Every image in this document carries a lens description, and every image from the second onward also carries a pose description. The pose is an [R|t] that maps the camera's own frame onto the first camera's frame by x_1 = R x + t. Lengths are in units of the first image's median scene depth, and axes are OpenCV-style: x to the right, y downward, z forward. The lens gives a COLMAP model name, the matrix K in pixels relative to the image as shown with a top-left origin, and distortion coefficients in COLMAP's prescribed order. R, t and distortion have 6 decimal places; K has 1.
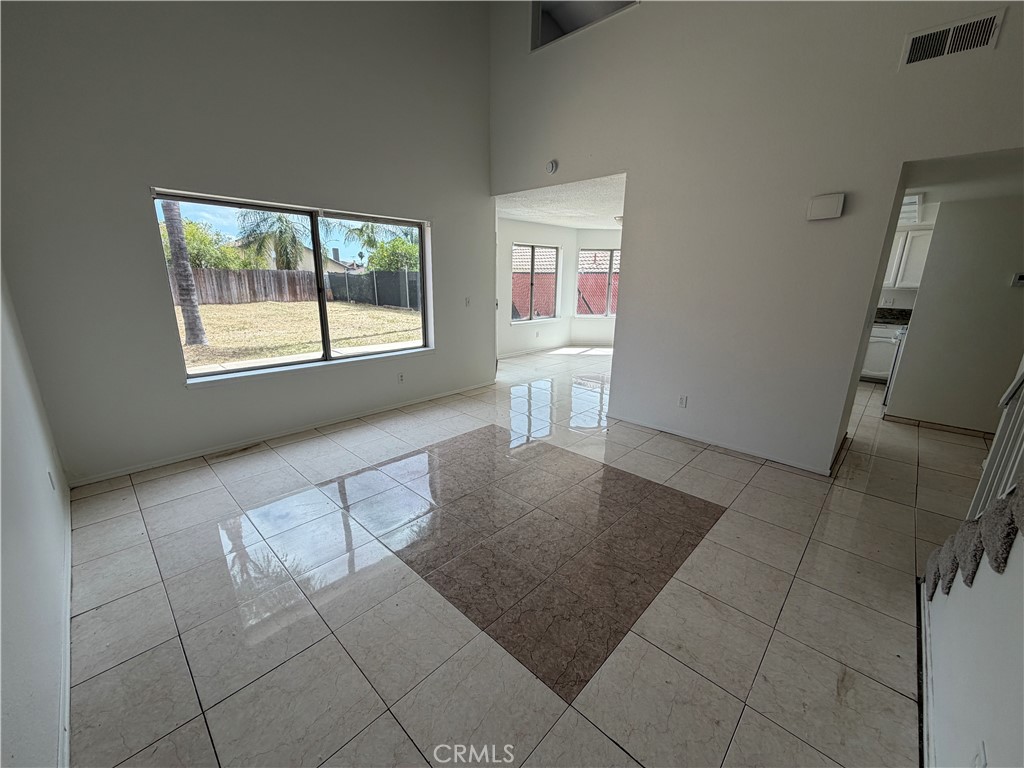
lens RADIAL K [[408.1, 0, 511.3], [0, 408.1, 385.7], [0, 0, 1]] dist [0.003624, -0.000767]
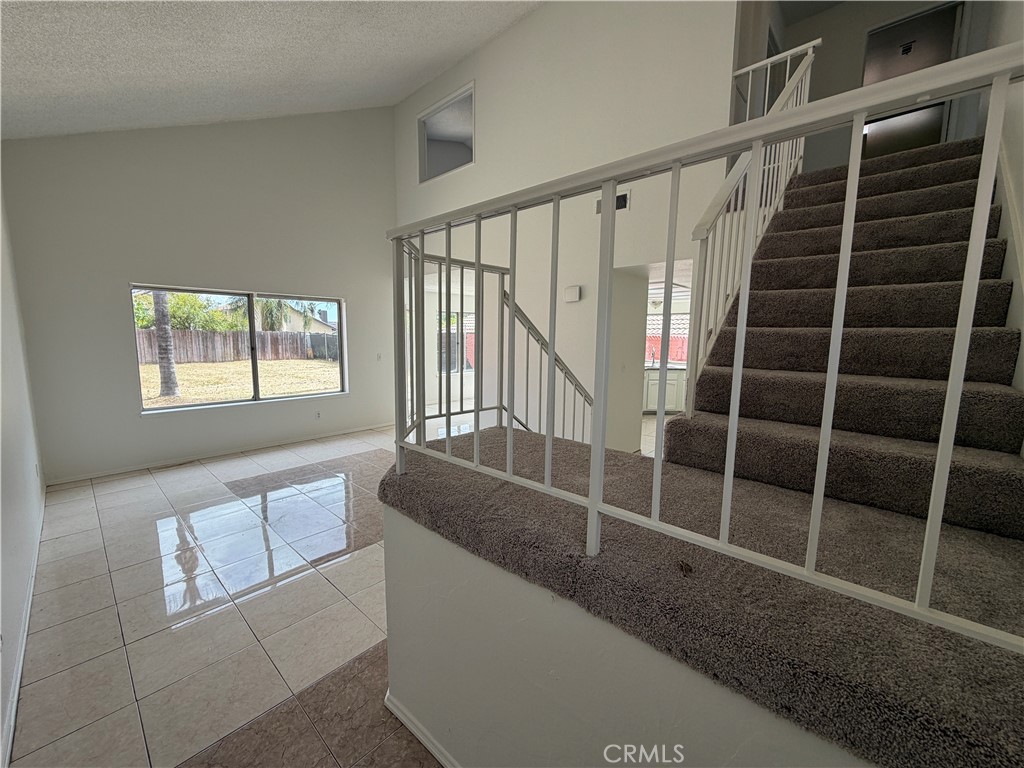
lens RADIAL K [[408.1, 0, 512.2], [0, 408.1, 388.4], [0, 0, 1]] dist [0.003624, -0.000767]
pose [[0.999776, -0.007478, 0.019798, 0.173782], [0.010019, 0.991256, -0.131569, 0.040074], [-0.018641, 0.131738, 0.991109, -0.163895]]
